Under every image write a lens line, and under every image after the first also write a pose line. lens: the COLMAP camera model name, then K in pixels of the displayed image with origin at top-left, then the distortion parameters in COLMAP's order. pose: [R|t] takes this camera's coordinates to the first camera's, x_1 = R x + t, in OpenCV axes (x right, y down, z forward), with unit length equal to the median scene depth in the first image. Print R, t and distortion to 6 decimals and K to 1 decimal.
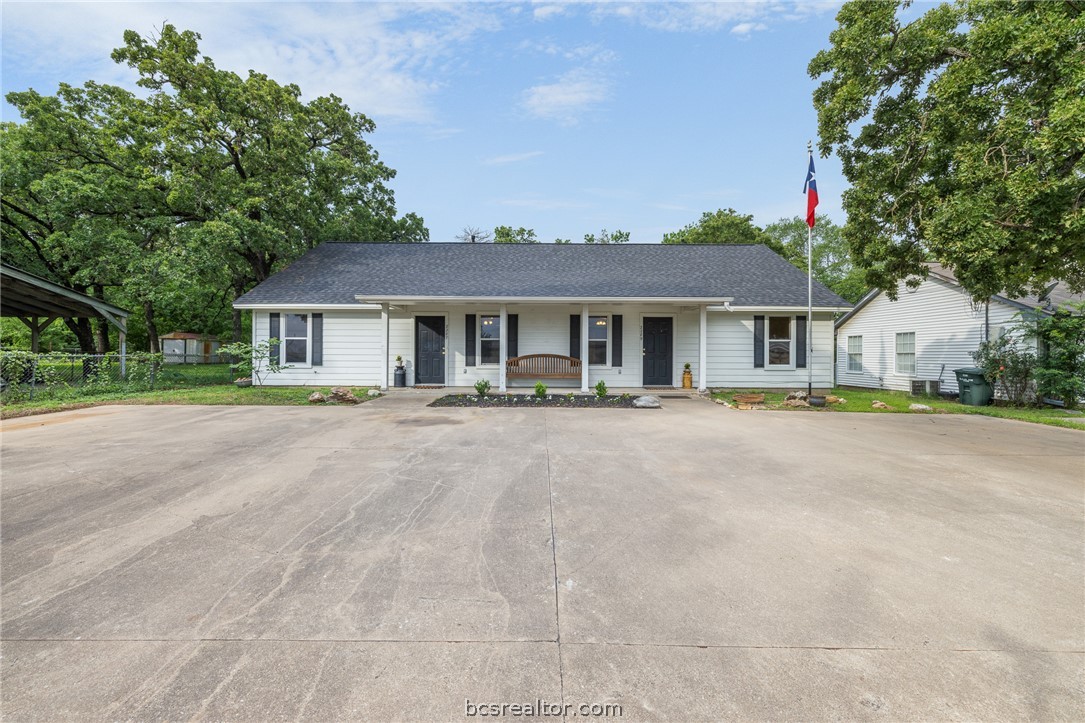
lens RADIAL K [[482.2, 0, 542.5], [0, 482.2, 361.5], [0, 0, 1]] dist [0.001584, 0.000319]
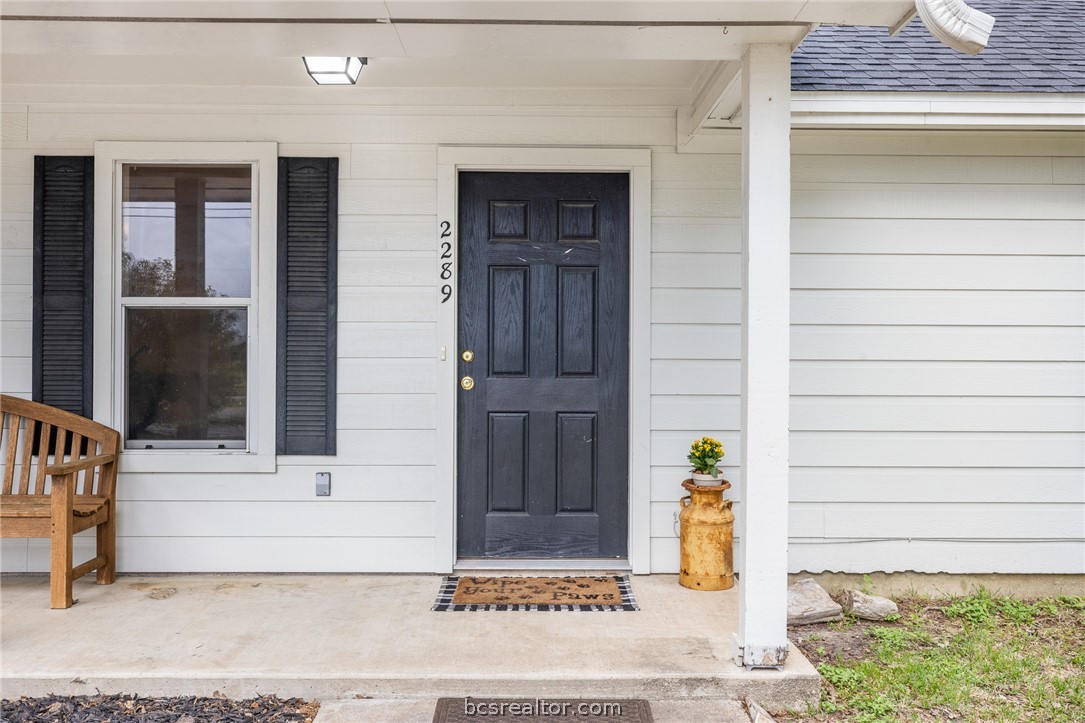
lens RADIAL K [[999.9, 0, 542.5], [0, 999.9, 361.5], [0, 0, 1]] dist [0.000908, -0.003854]
pose [[0.999994, 0.000946, -0.003228, 0.241601], [-0.000948, 0.999999, -0.000631, -0.023287], [0.003228, 0.000634, 0.999995, 0.639907]]
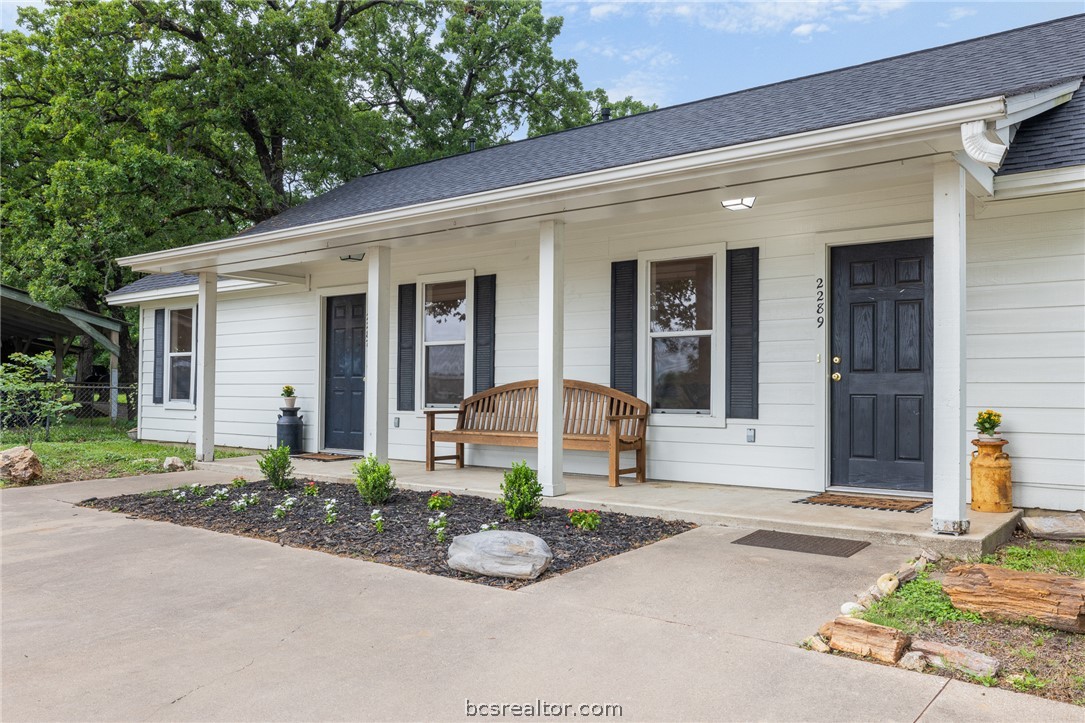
lens RADIAL K [[865.5, 0, 540.5], [0, 865.5, 384.5], [0, 0, 1]] dist [0.000197, -0.000474]
pose [[0.781486, -0.005055, -0.623902, 0.397582], [-0.008954, 0.999773, -0.019317, 0.000737], [0.623859, 0.020682, 0.781264, 0.493457]]
